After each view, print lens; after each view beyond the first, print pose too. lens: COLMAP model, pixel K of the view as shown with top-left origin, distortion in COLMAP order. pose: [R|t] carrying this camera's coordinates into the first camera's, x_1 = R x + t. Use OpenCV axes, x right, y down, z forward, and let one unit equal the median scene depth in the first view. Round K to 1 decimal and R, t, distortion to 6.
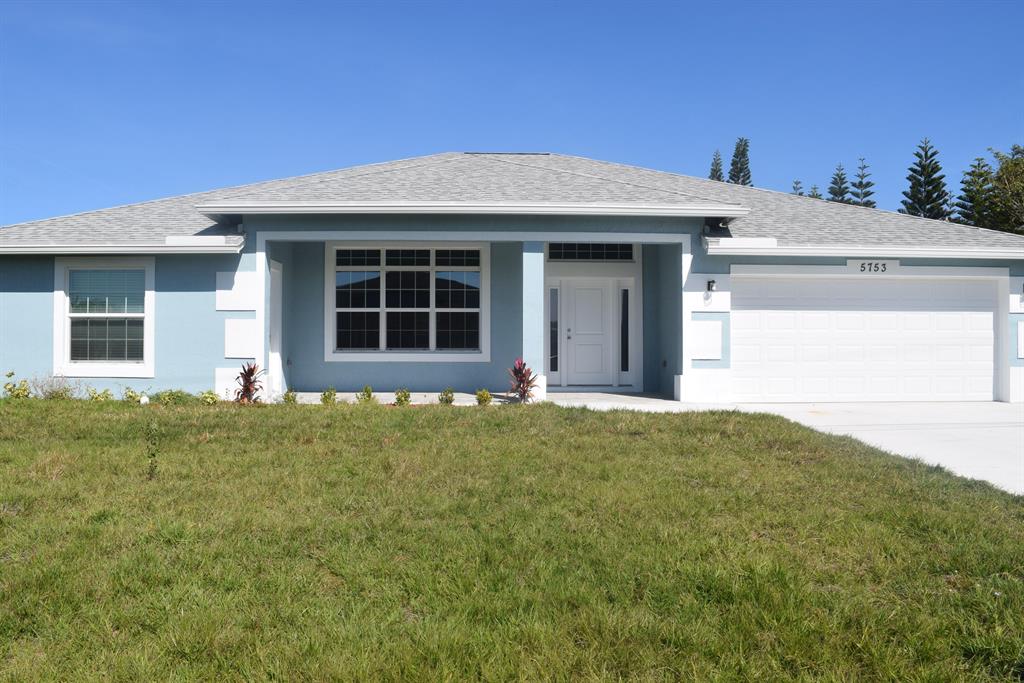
lens RADIAL K [[802.7, 0, 505.0], [0, 802.7, 343.8], [0, 0, 1]] dist [-0.096119, 0.021853]
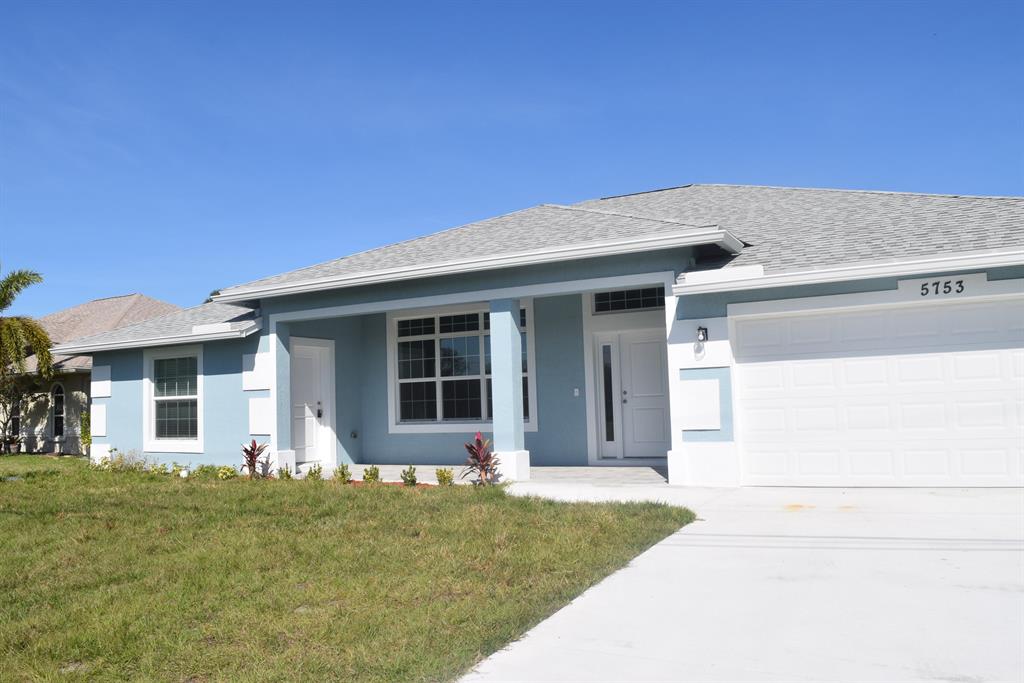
lens RADIAL K [[802.7, 0, 510.6], [0, 802.7, 335.0], [0, 0, 1]] dist [-0.096119, 0.021853]
pose [[0.865804, -0.072306, -0.495131, 0.479061], [0.036127, 0.995955, -0.082270, -0.014838], [0.499077, 0.053342, 0.864914, 0.234582]]
